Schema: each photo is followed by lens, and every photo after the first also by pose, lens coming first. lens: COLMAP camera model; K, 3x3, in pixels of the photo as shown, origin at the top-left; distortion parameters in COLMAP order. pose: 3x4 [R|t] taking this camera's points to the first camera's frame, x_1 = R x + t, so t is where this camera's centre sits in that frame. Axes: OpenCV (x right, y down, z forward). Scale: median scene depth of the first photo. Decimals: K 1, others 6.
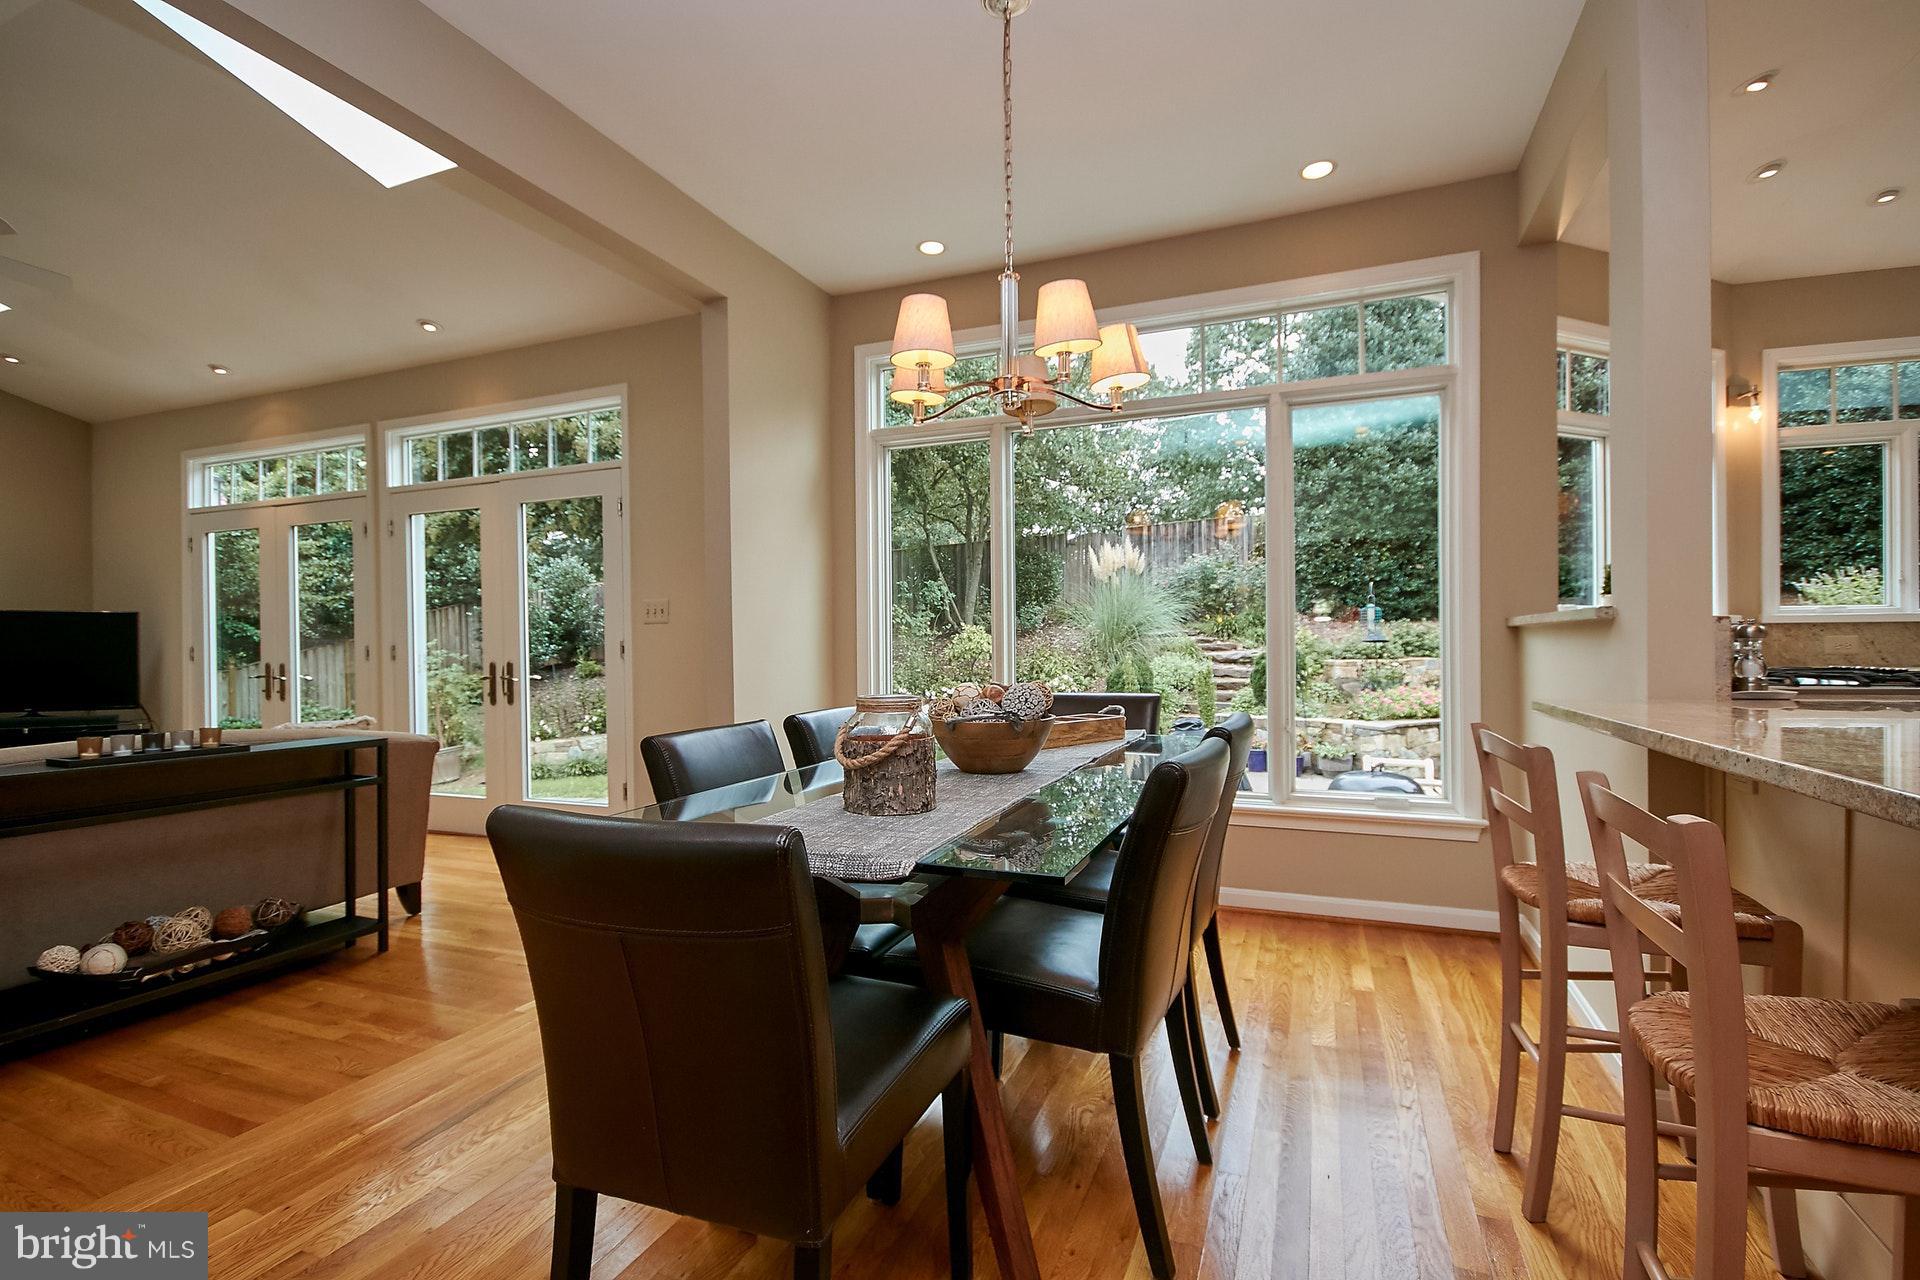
lens RADIAL K [[892.0, 0, 952.3], [0, 892.0, 654.1], [0, 0, 1]] dist [0.014140, -0.013559]
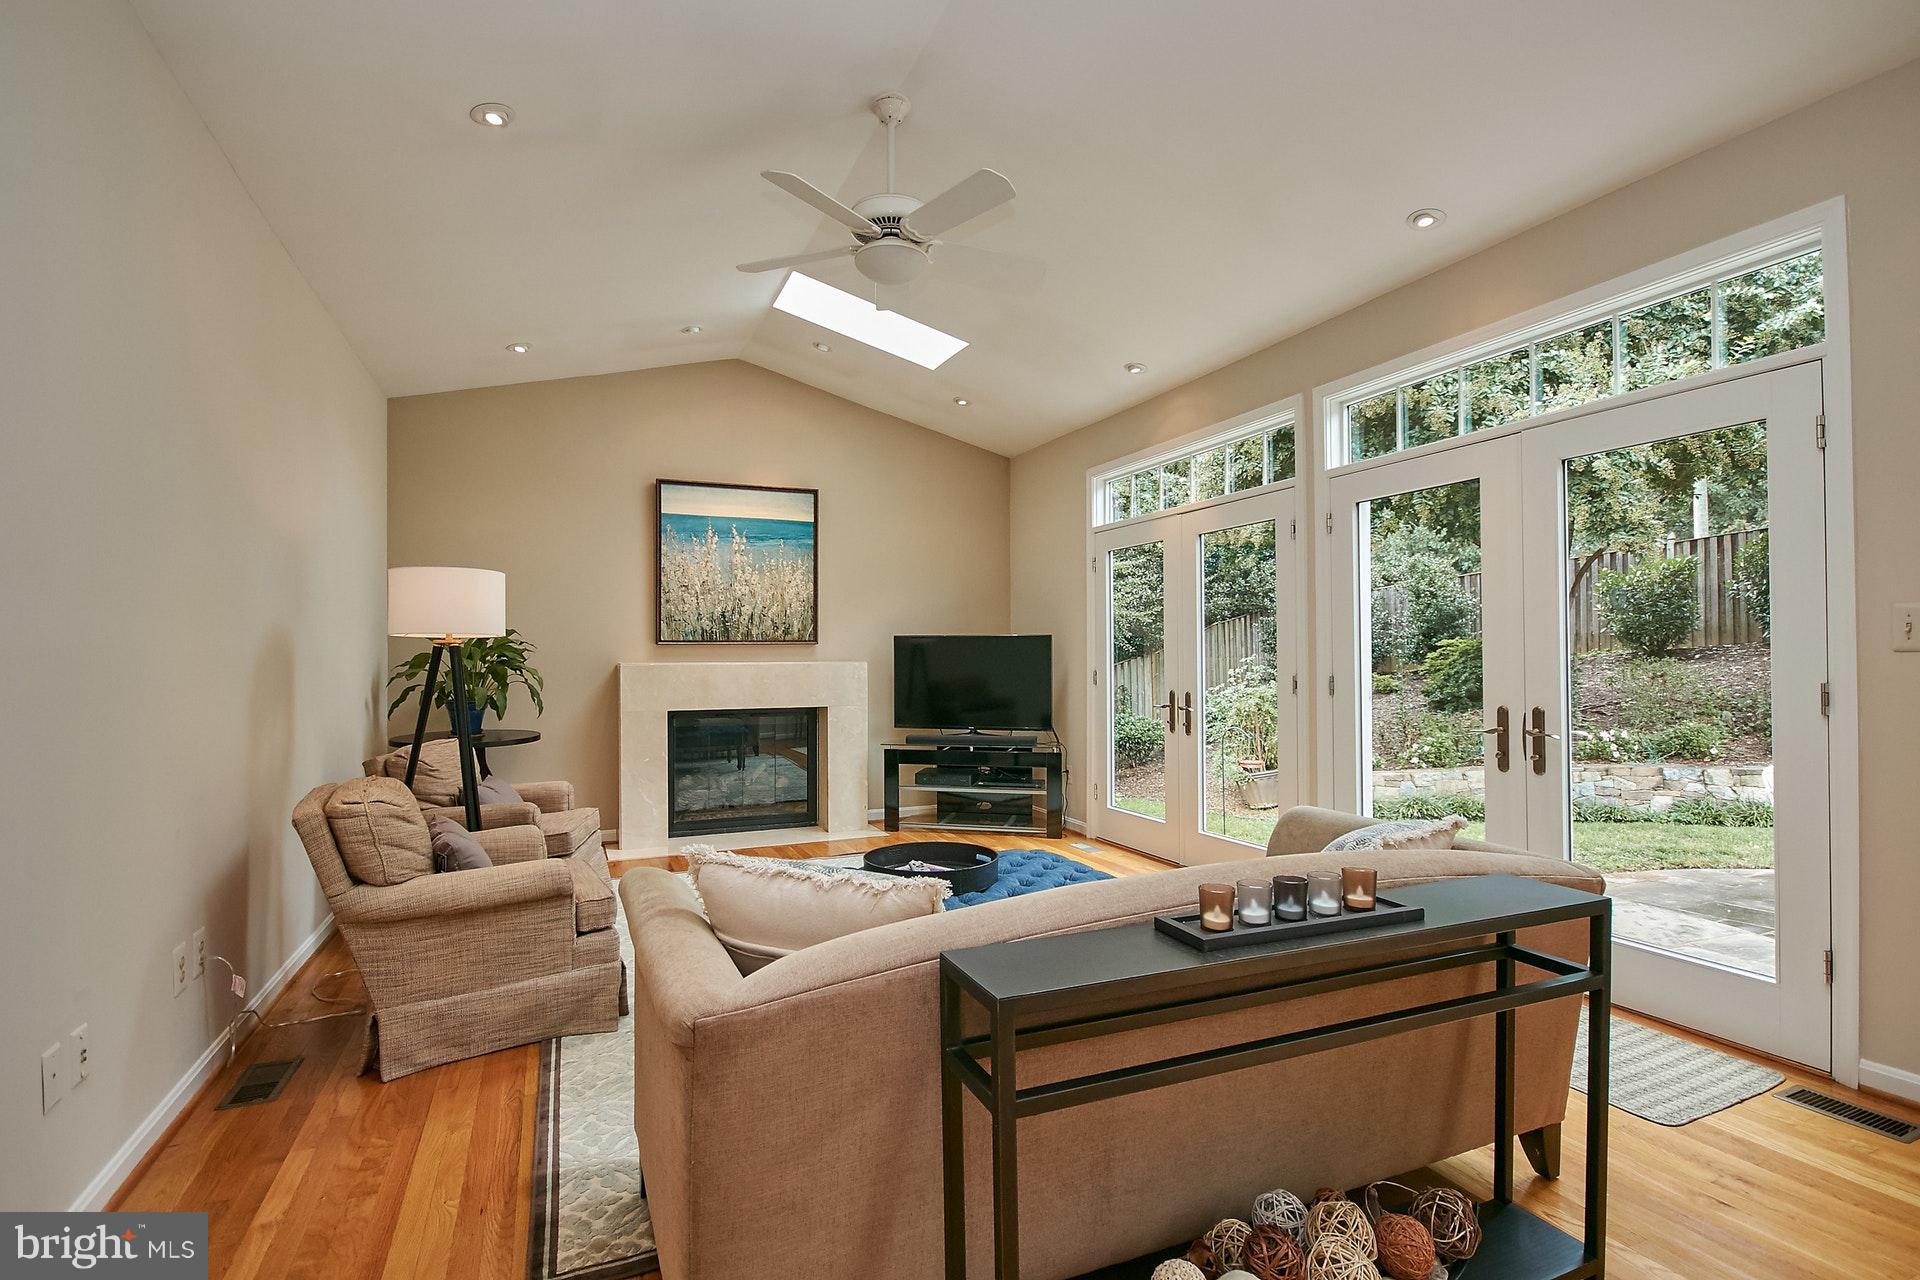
lens RADIAL K [[892.0, 0, 952.3], [0, 892.0, 654.1], [0, 0, 1]] dist [0.014140, -0.013559]
pose [[0.716024, 0.002012, -0.698073, -0.267843], [-0.006690, 0.999970, -0.003980, -0.019228], [0.698044, 0.007520, 0.716015, 0.187596]]
